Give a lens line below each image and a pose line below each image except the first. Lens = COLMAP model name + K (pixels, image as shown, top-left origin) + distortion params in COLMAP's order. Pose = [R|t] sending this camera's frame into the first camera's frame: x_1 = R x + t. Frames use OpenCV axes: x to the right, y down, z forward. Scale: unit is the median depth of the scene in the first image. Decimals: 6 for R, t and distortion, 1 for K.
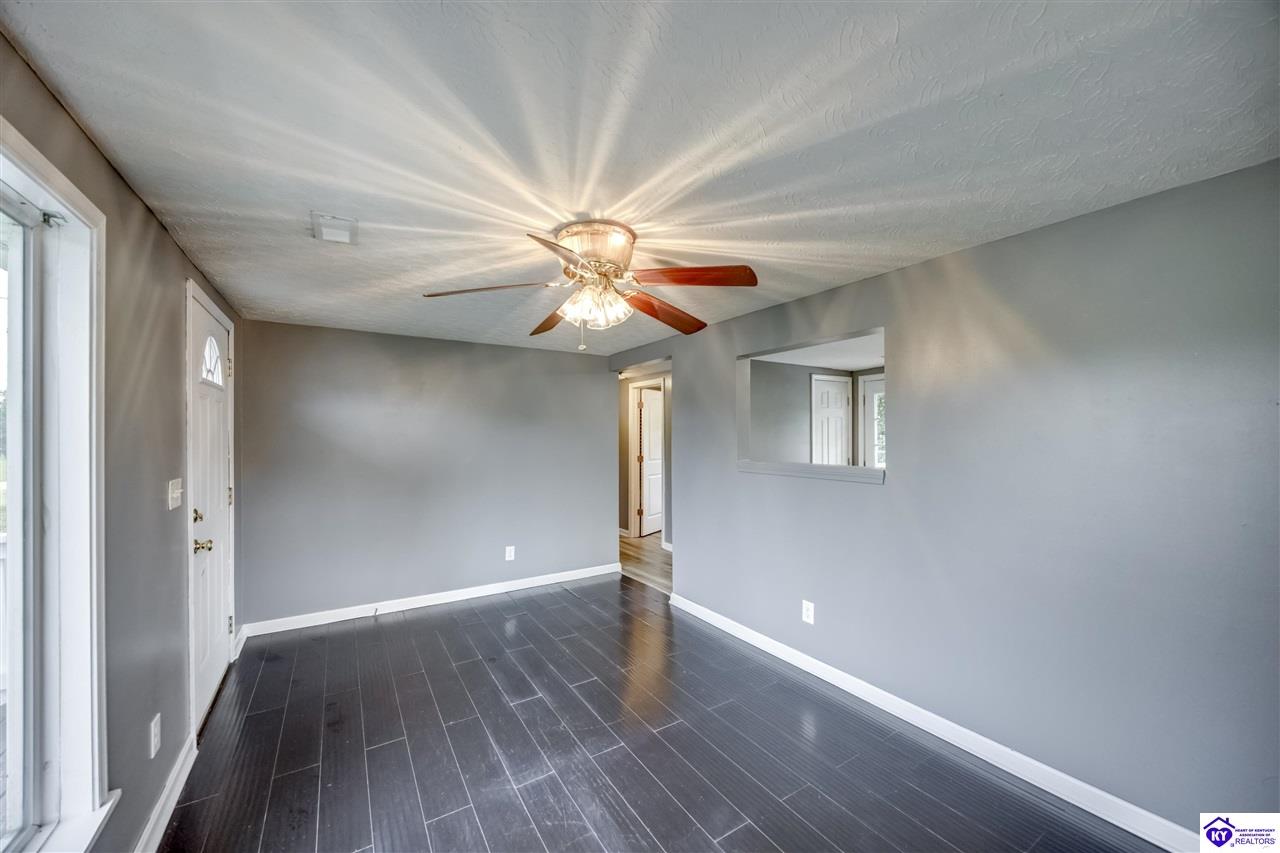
lens RADIAL K [[488.8, 0, 648.2], [0, 488.8, 431.9], [0, 0, 1]] dist [-0.000380, -0.000095]
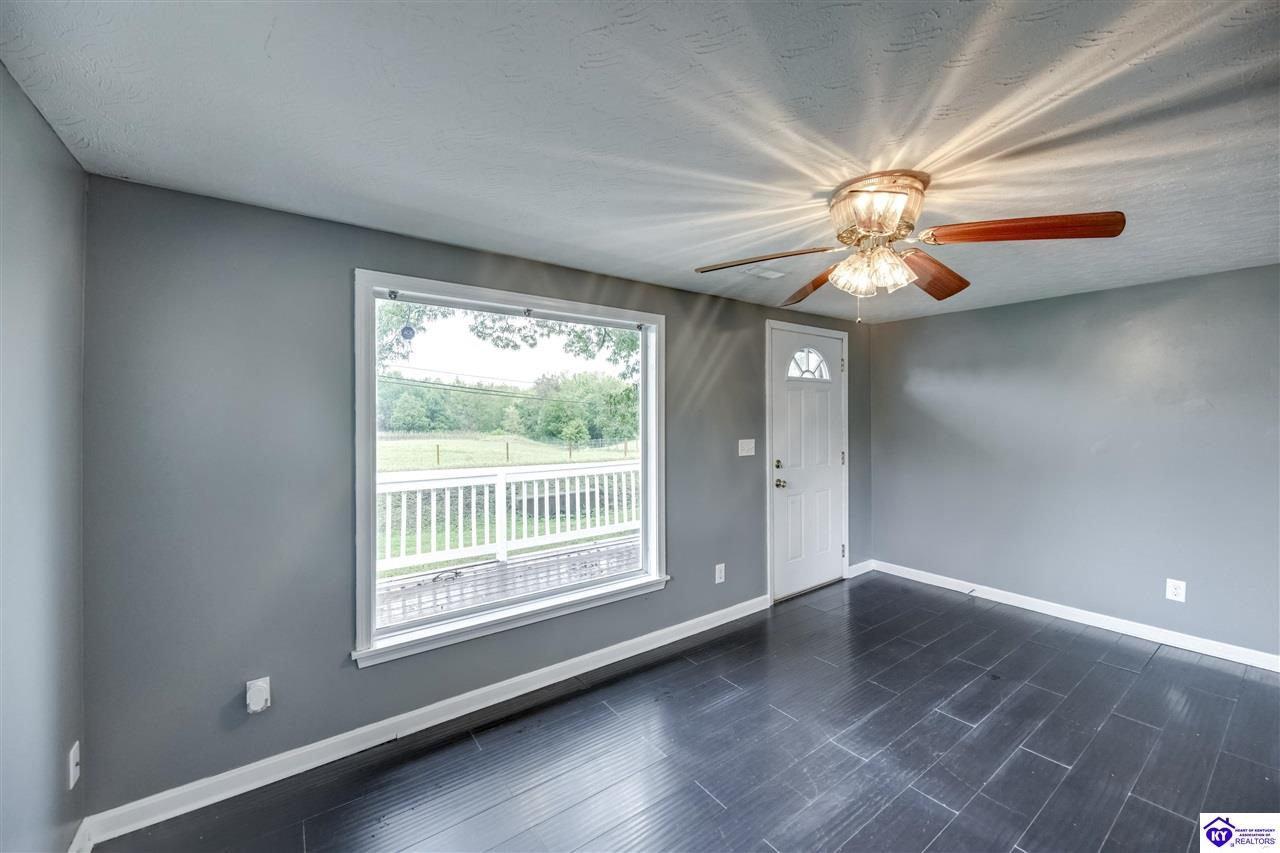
lens RADIAL K [[502.8, 0, 637.8], [0, 502.8, 414.7], [0, 0, 1]] dist [-0.000928, -0.000066]
pose [[0.054238, 0.000250, -0.998528, 0.780817], [0.007690, 0.999970, 0.000669, 0.005058], [0.998498, -0.007715, 0.054234, 0.500216]]
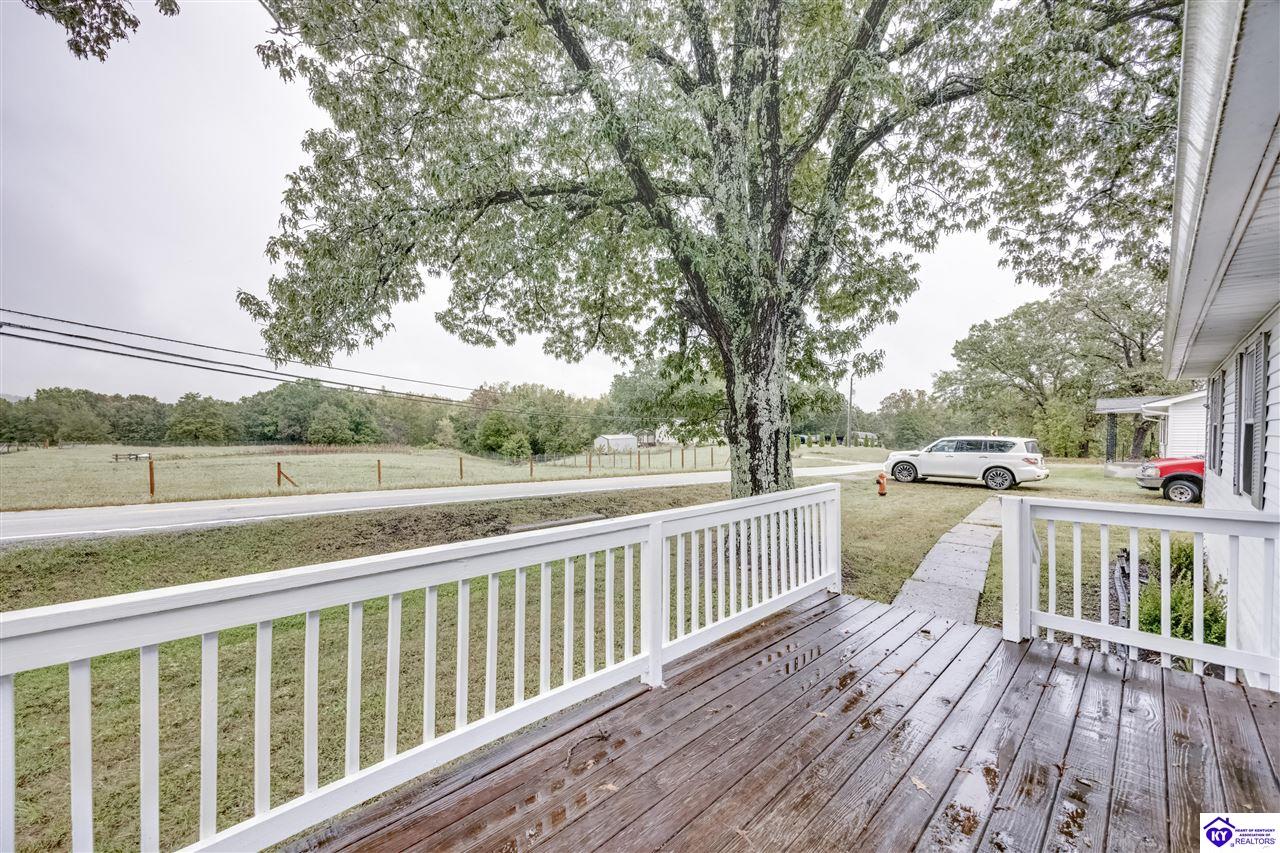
lens RADIAL K [[496.4, 0, 636.8], [0, 496.4, 425.4], [0, 0, 1]] dist [-0.000334, 0.000030]
pose [[0.188170, -0.008032, -0.982104, 0.571351], [-0.001919, 0.999962, -0.008545, 0.014700], [0.982135, 0.003493, 0.188148, 0.363826]]
